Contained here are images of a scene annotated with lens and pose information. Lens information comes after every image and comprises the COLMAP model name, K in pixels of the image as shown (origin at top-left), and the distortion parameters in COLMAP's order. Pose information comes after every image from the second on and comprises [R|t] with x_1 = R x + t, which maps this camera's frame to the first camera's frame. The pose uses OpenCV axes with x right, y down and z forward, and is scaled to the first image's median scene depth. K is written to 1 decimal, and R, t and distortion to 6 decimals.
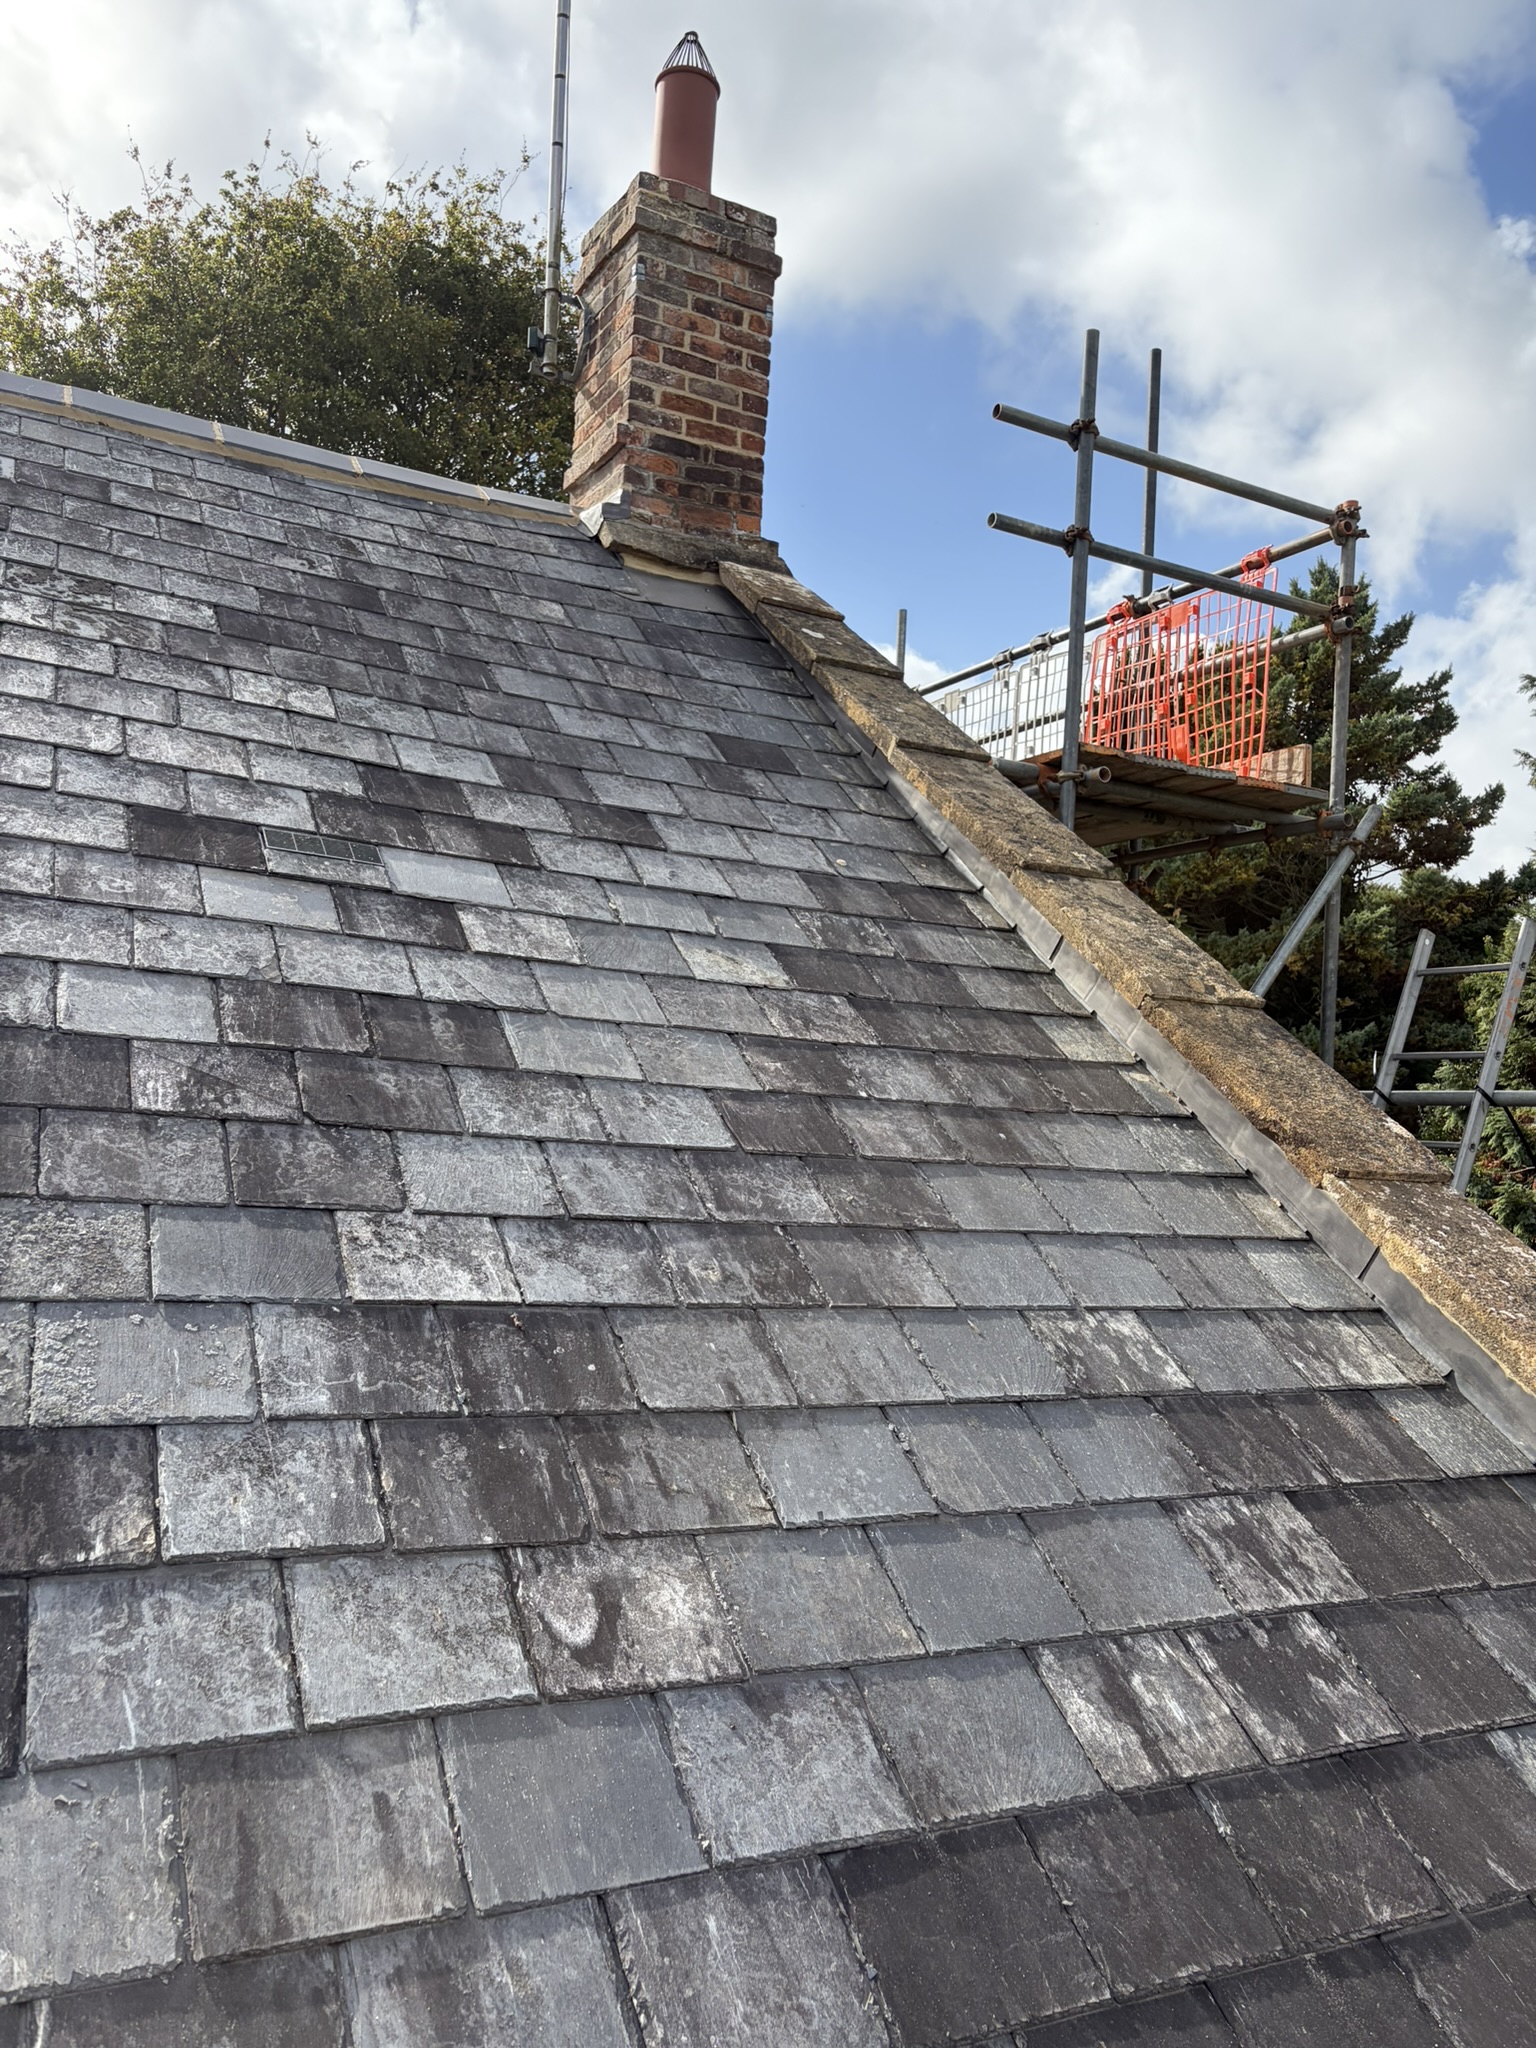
lens RADIAL K [[1523.5, 0, 768.0], [0, 1523.5, 1024.0], [0, 0, 1]] dist [0.041396, -0.036140]
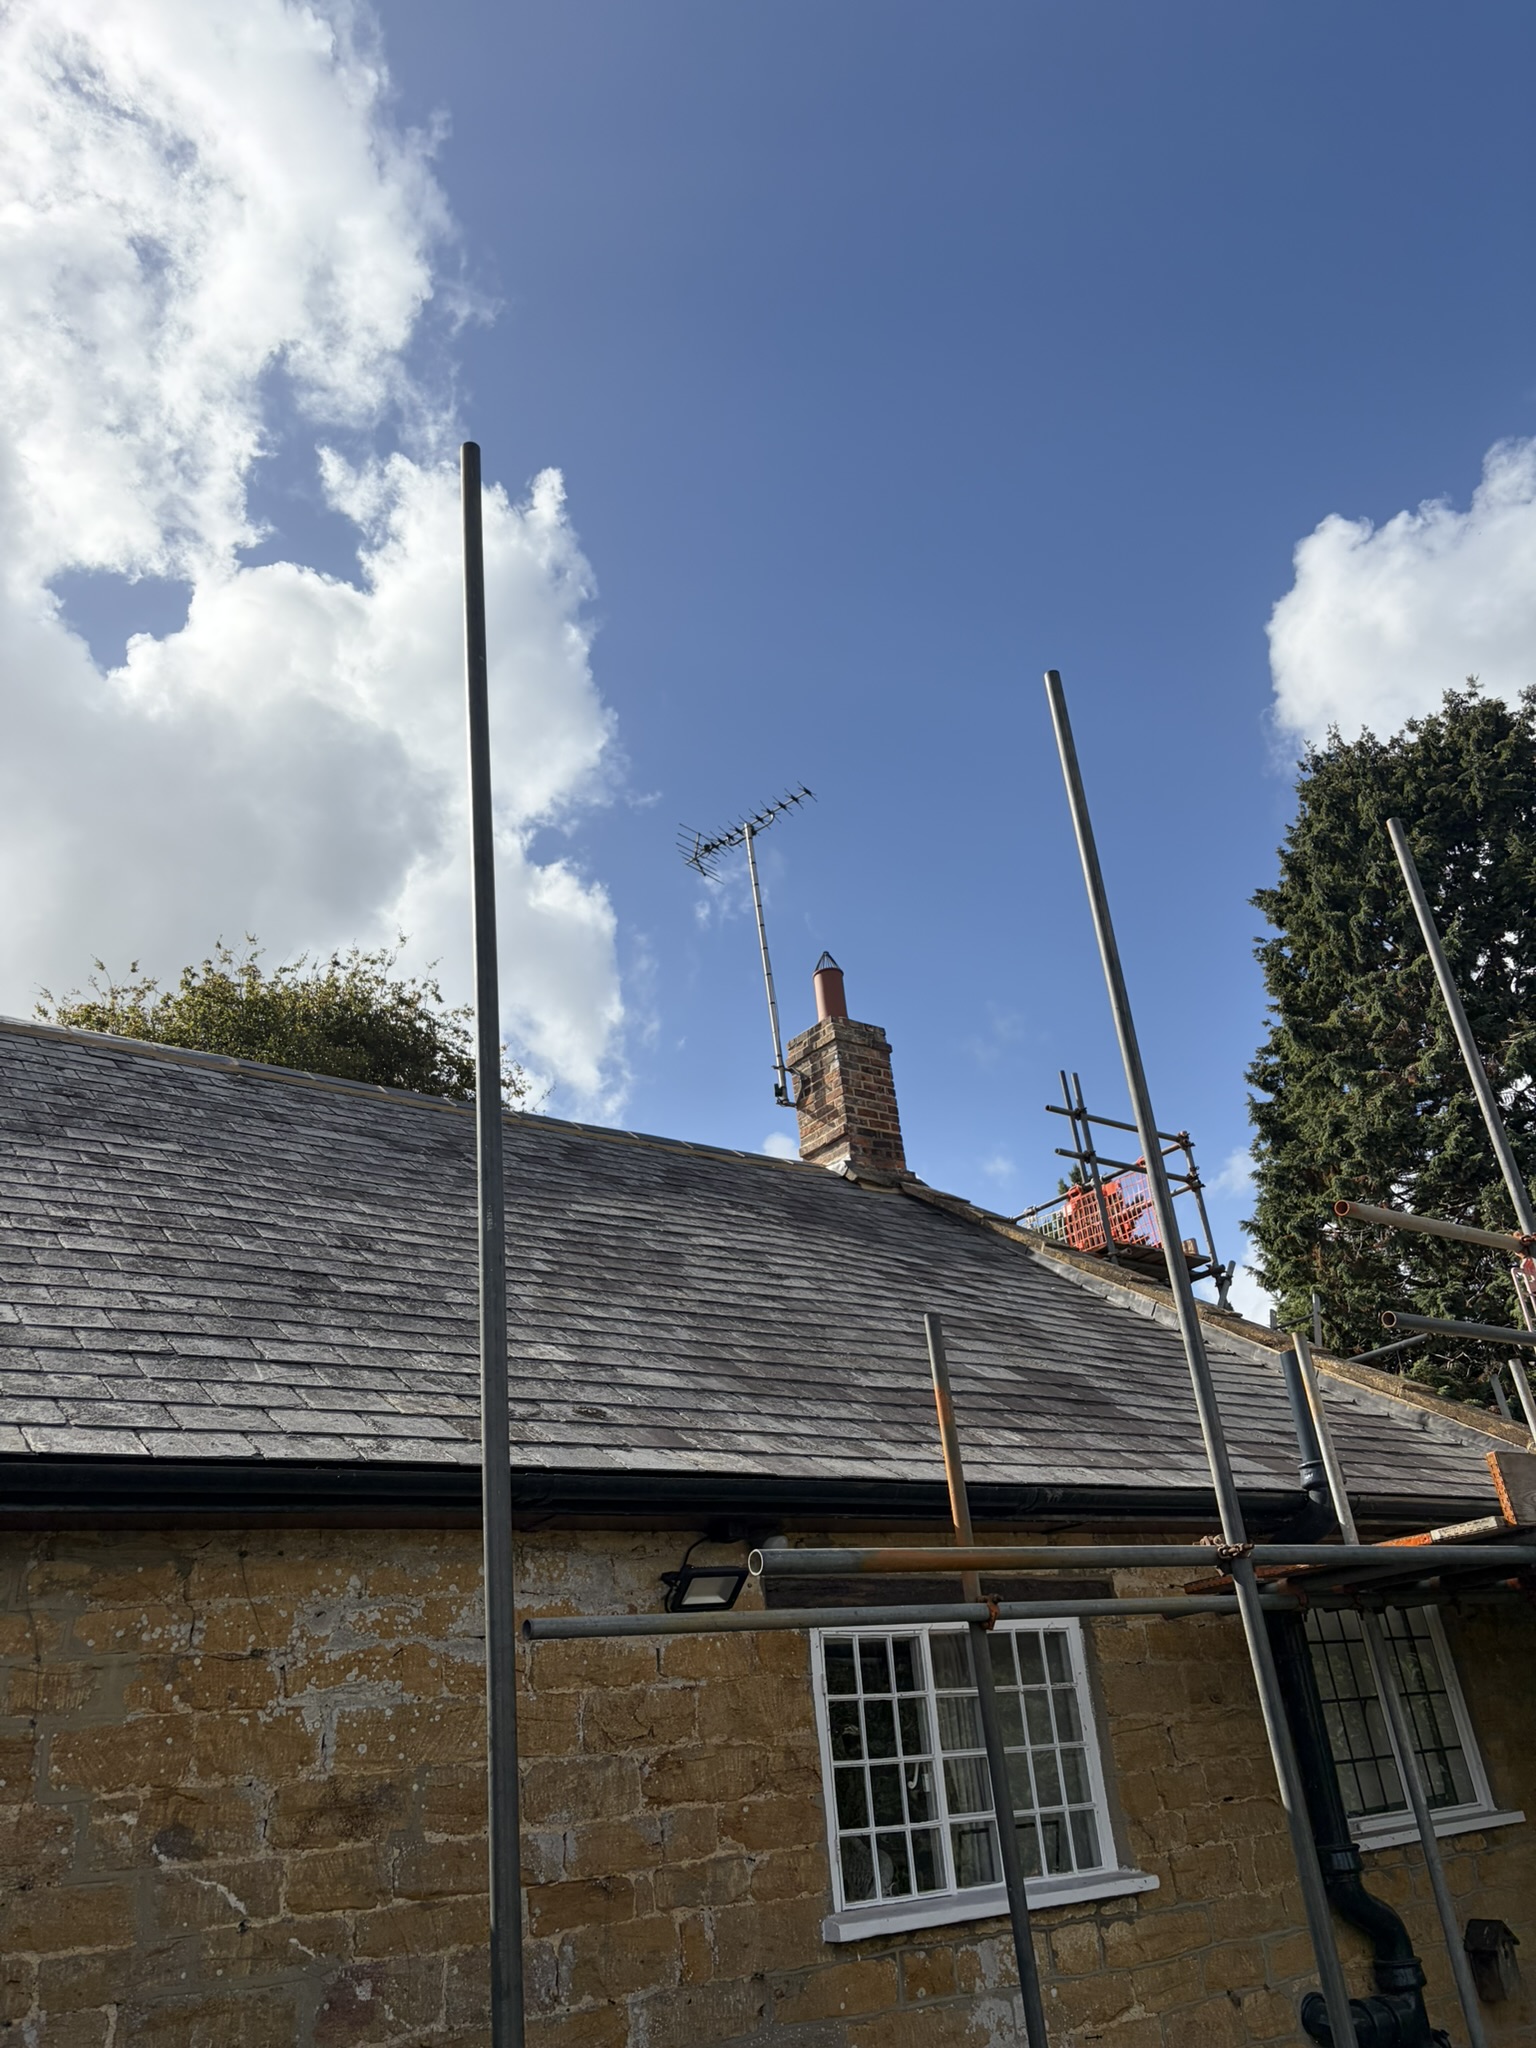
lens RADIAL K [[1523.5, 0, 768.0], [0, 1523.5, 1024.0], [0, 0, 1]] dist [0.041396, -0.036140]
pose [[0.974305, -0.069479, 0.214249, -0.432500], [0.150246, 0.909151, -0.388421, 0.187996], [-0.167797, 0.410631, 0.896229, -0.615431]]
